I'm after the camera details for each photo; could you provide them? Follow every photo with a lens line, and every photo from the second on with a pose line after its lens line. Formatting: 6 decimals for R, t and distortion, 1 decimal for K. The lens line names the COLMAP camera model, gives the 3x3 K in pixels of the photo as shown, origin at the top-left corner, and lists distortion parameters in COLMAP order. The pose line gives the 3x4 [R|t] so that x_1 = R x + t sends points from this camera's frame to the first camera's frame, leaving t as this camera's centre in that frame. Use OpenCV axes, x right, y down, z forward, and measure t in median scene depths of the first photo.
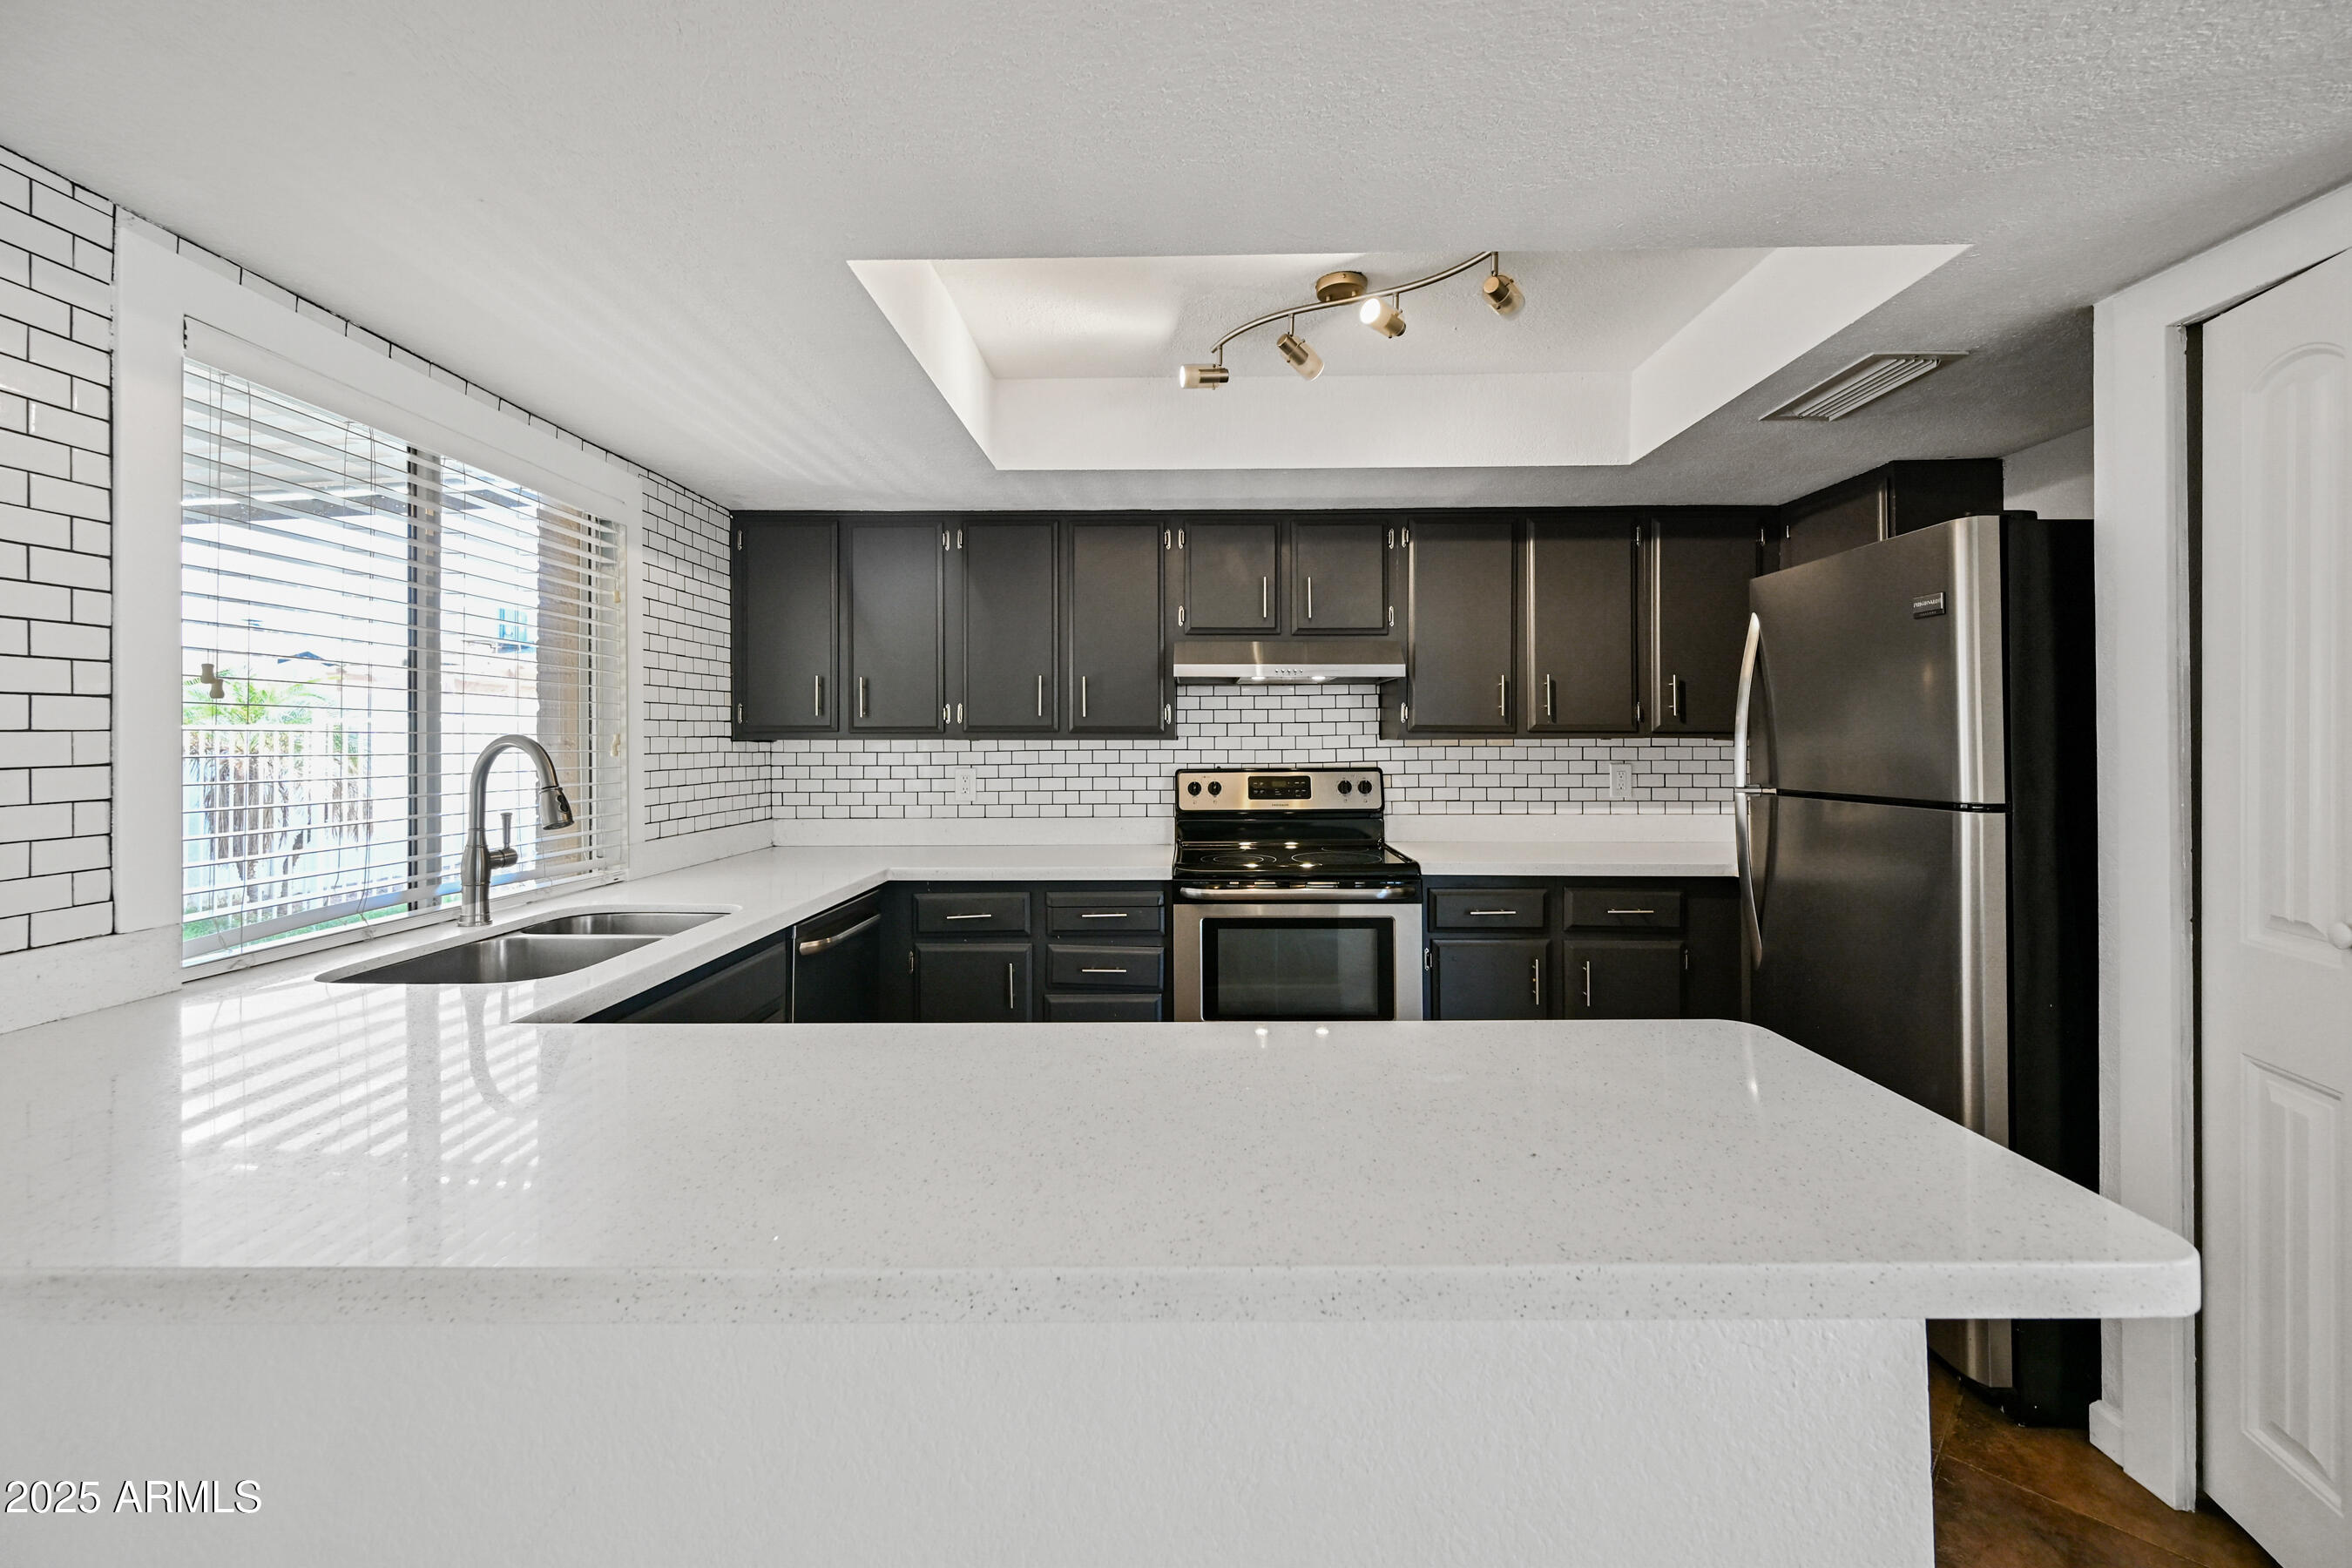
lens RADIAL K [[961.8, 0, 1168.1], [0, 961.8, 735.8], [0, 0, 1]] dist [0.002249, -0.001540]
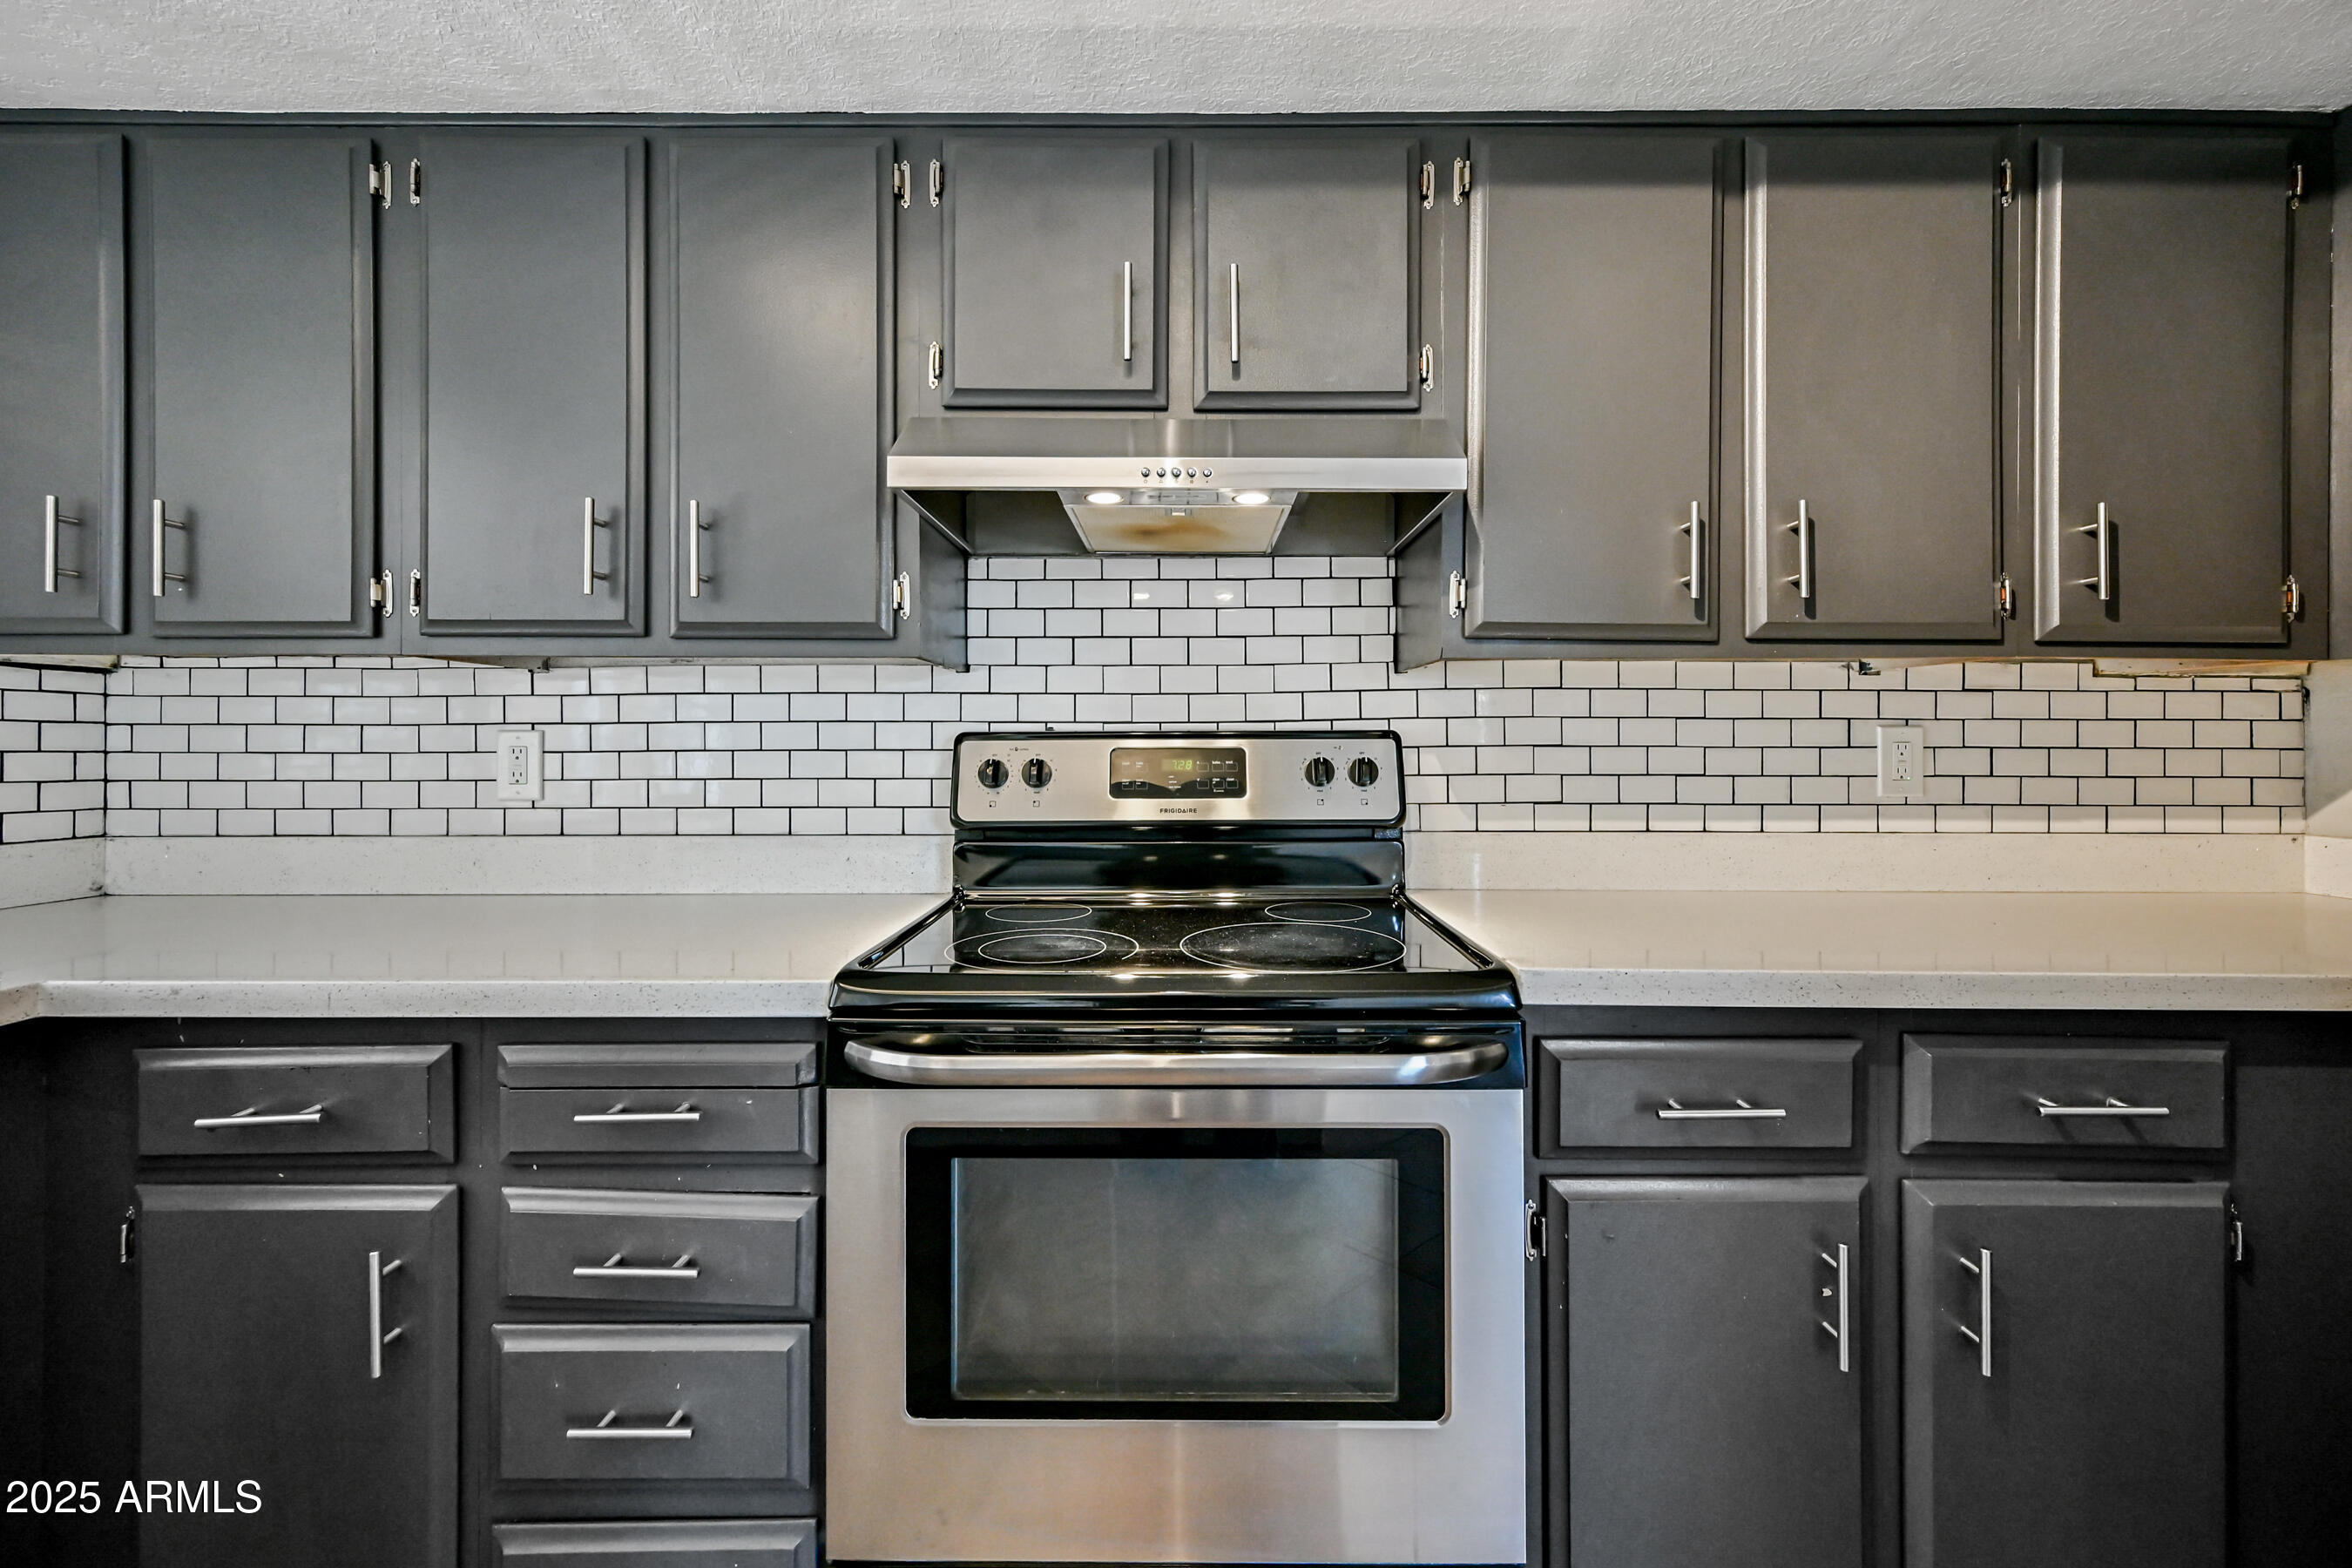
lens RADIAL K [[961.8, 0, 1167.0], [0, 961.8, 741.4], [0, 0, 1]] dist [0.002249, -0.001540]
pose [[0.999987, 0.003453, 0.003699, 0.106746], [-0.003450, 0.999994, -0.000979, 0.038582], [-0.003702, 0.000966, 0.999993, 0.529661]]
